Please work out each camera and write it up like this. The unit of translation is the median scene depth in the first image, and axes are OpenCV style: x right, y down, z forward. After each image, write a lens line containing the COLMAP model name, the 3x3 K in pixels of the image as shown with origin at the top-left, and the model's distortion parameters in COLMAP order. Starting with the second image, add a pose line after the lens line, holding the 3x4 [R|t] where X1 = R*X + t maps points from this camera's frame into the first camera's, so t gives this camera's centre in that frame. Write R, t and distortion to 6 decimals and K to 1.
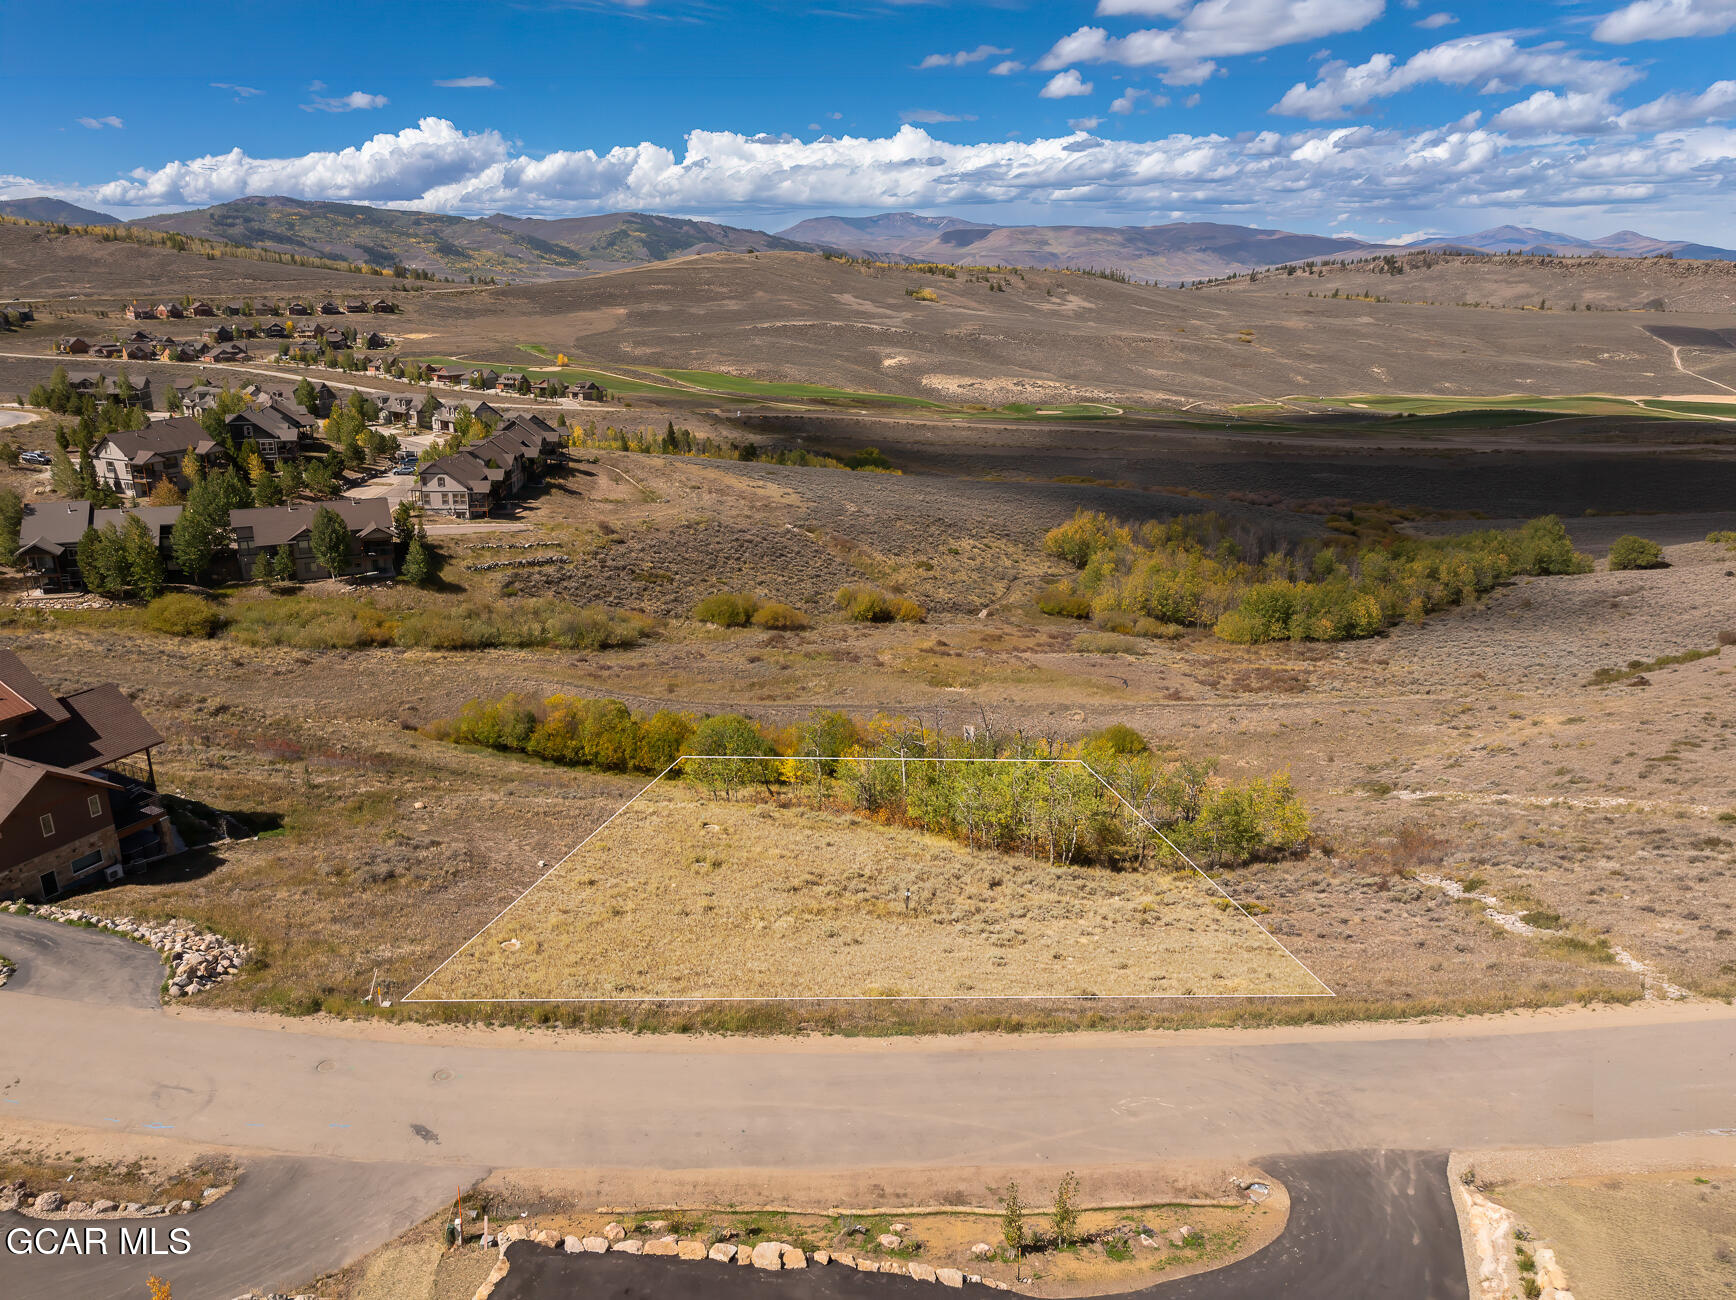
lens RADIAL K [[1149.4, 0, 776.9], [0, 1149.4, 685.5], [0, 0, 1]] dist [-0.036819, 0.020049]
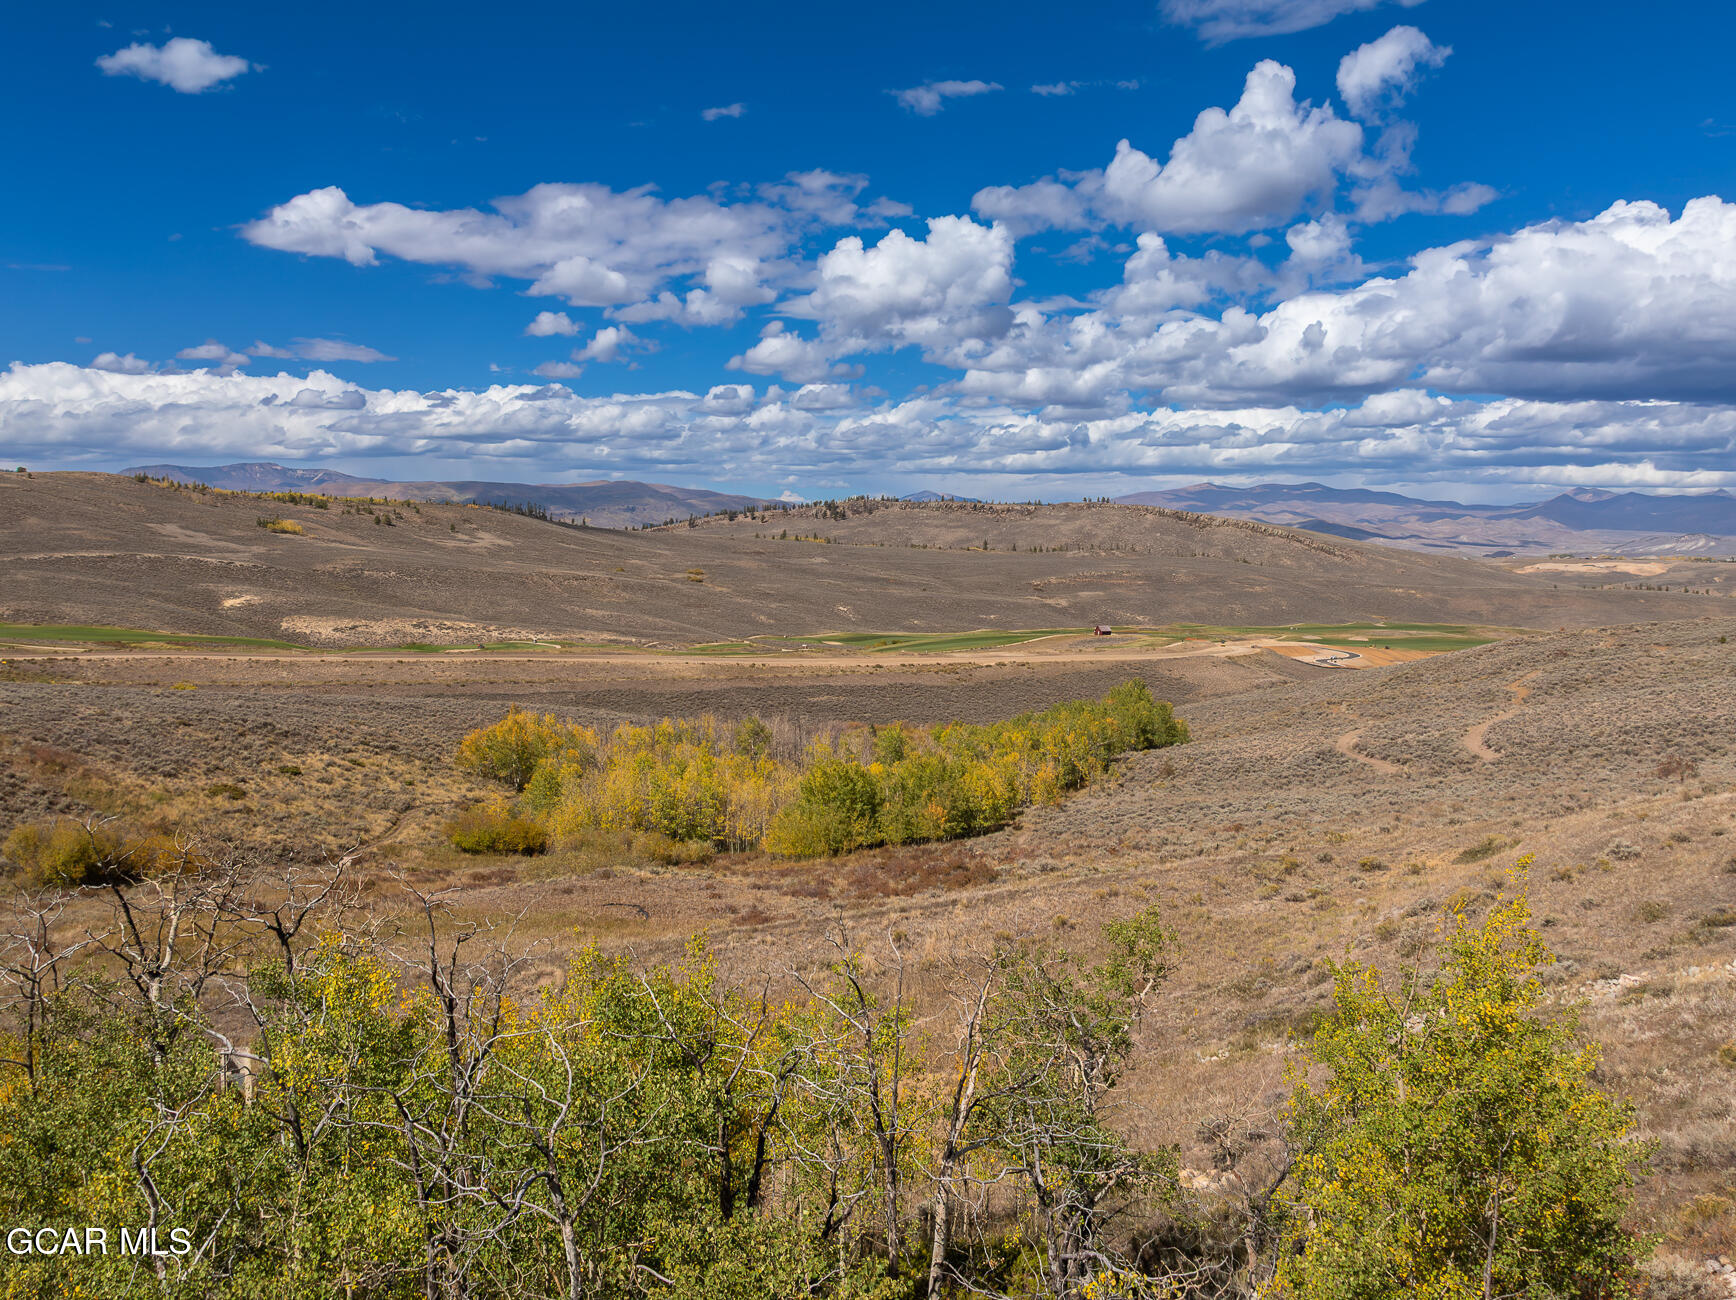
lens RADIAL K [[1438.7, 0, 851.8], [0, 1438.7, 635.8], [0, 0, 1]] dist [-0.029018, -0.003028]
pose [[0.882754, -0.024790, 0.469180, 0.071685], [0.153506, 0.959021, -0.238148, 0.025266], [-0.444050, 0.282248, 0.850386, 0.282499]]
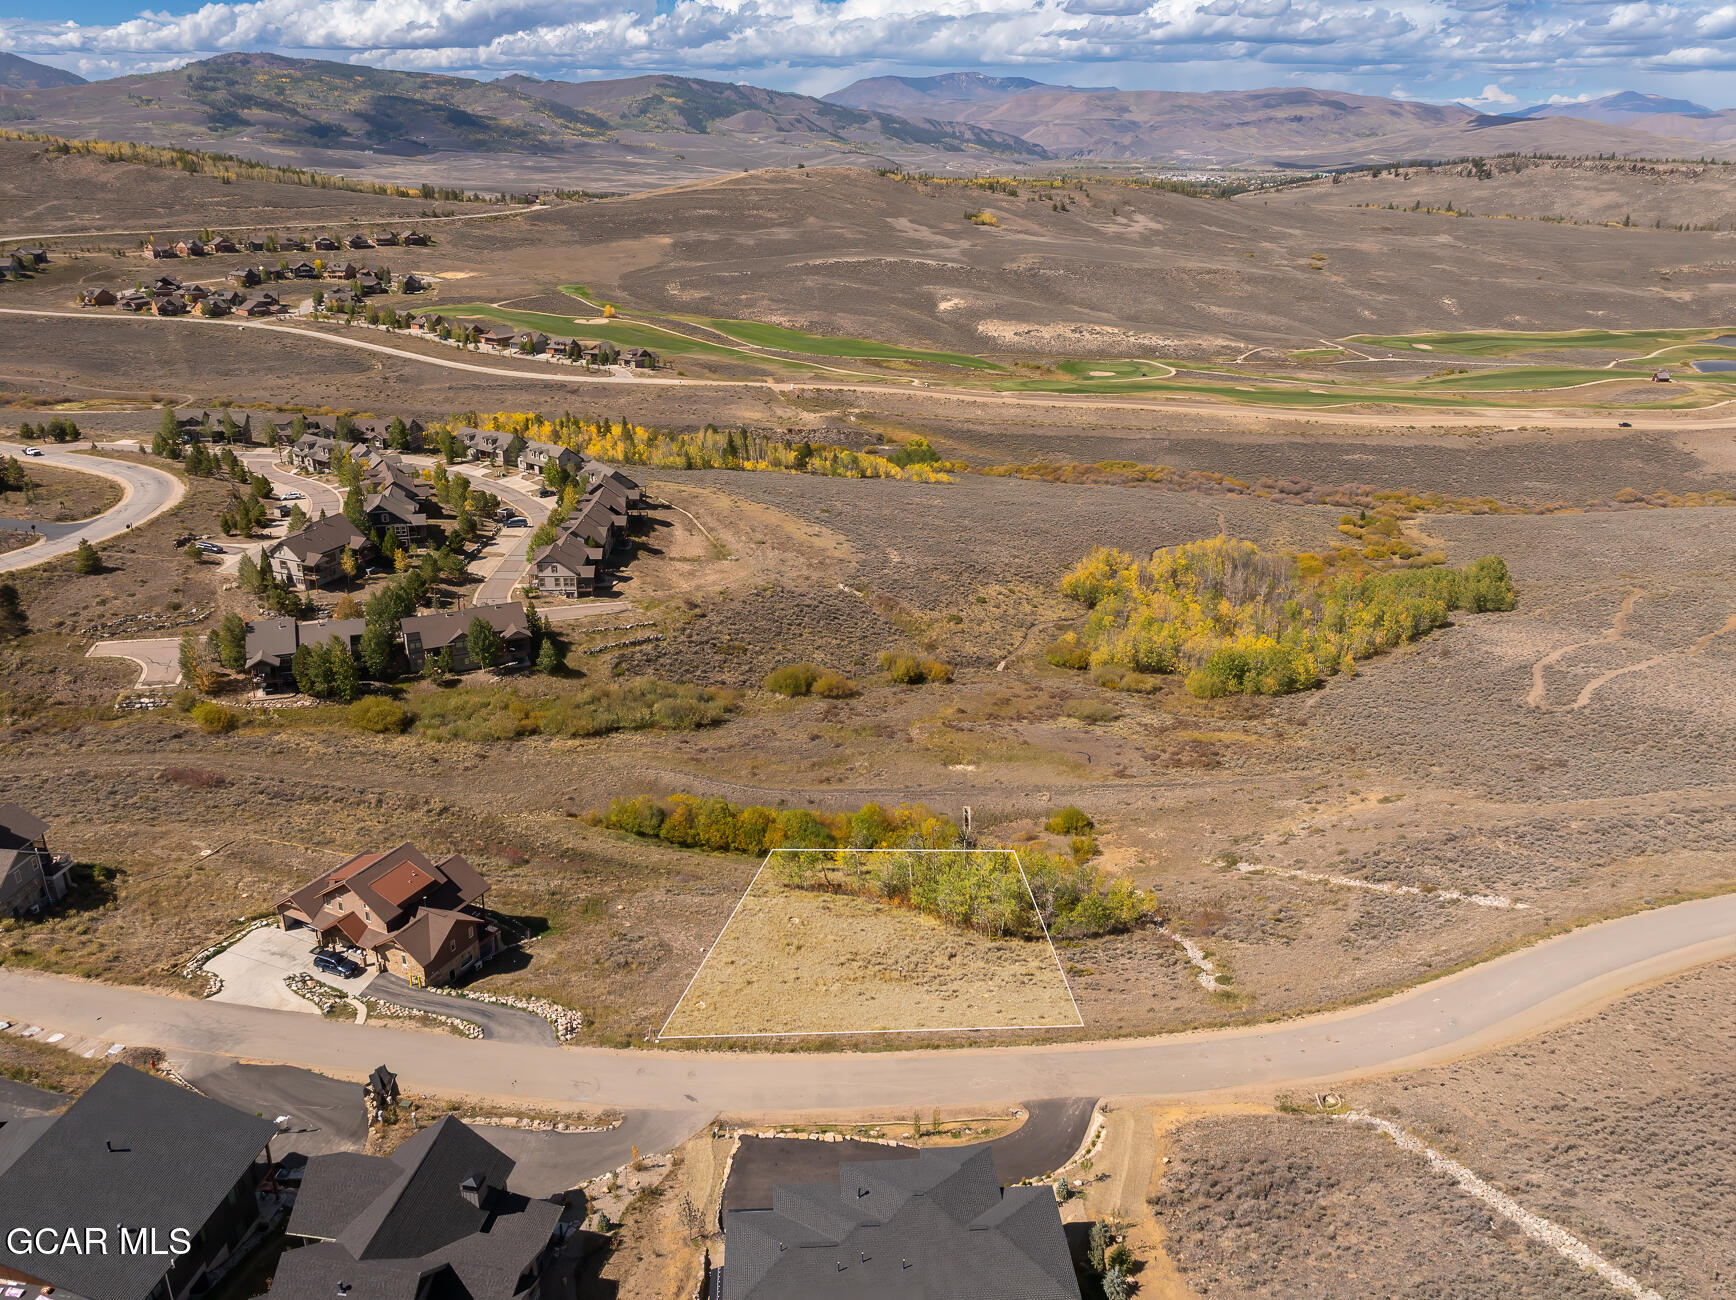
lens RADIAL K [[1281.4, 0, 884.0], [0, 1281.4, 624.7], [0, 0, 1]] dist [-0.034505, 0.020097]
pose [[0.999165, -0.007640, 0.040148, 0.001421], [0.006729, 0.999718, 0.022776, -0.122368], [-0.040311, -0.022487, 0.998934, -0.309374]]
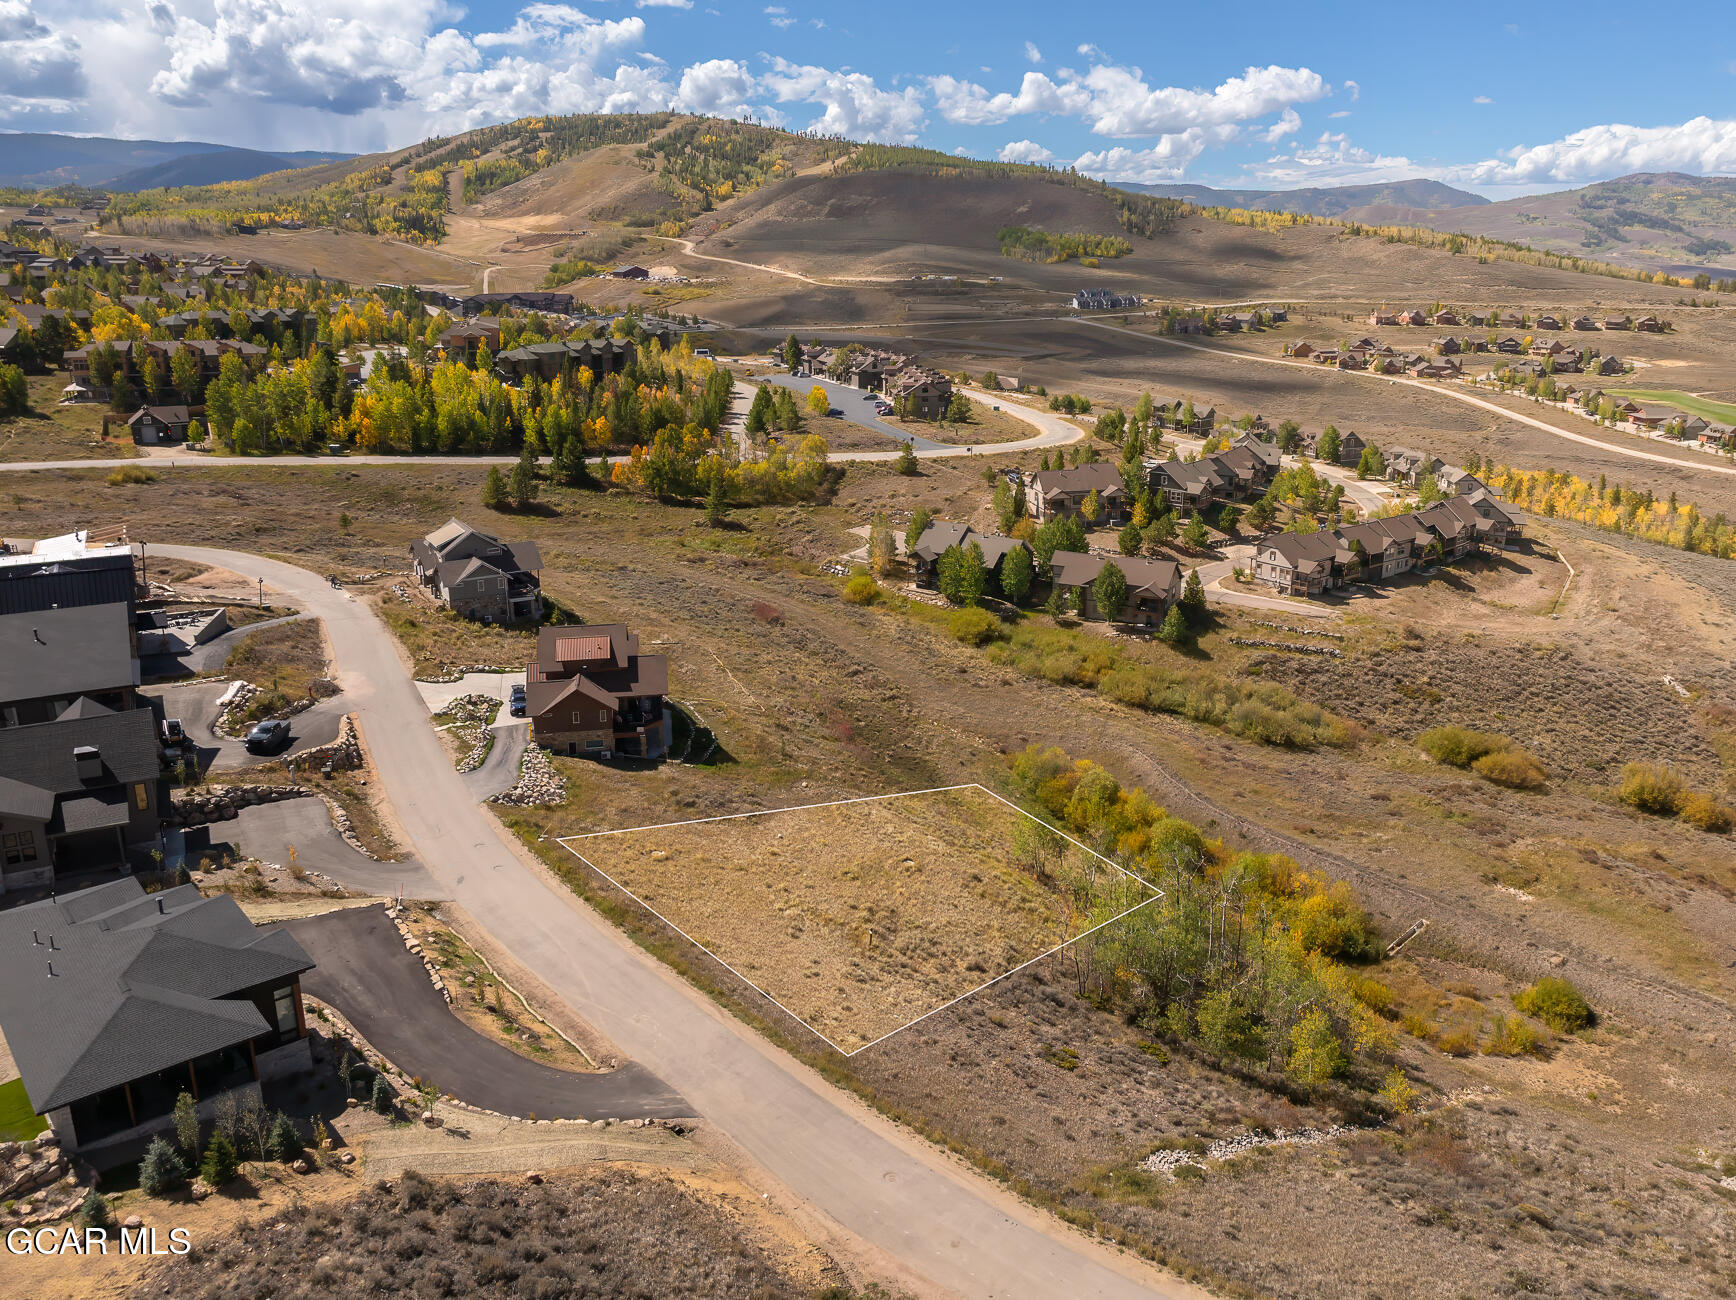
lens RADIAL K [[1353.3, 0, 962.1], [0, 1353.3, 618.8], [0, 0, 1]] dist [-0.035096, 0.019005]
pose [[0.651284, 0.206056, -0.730322, 0.360167], [-0.265939, 0.963367, 0.034650, -0.074156], [0.710708, 0.171654, 0.682223, -0.026446]]
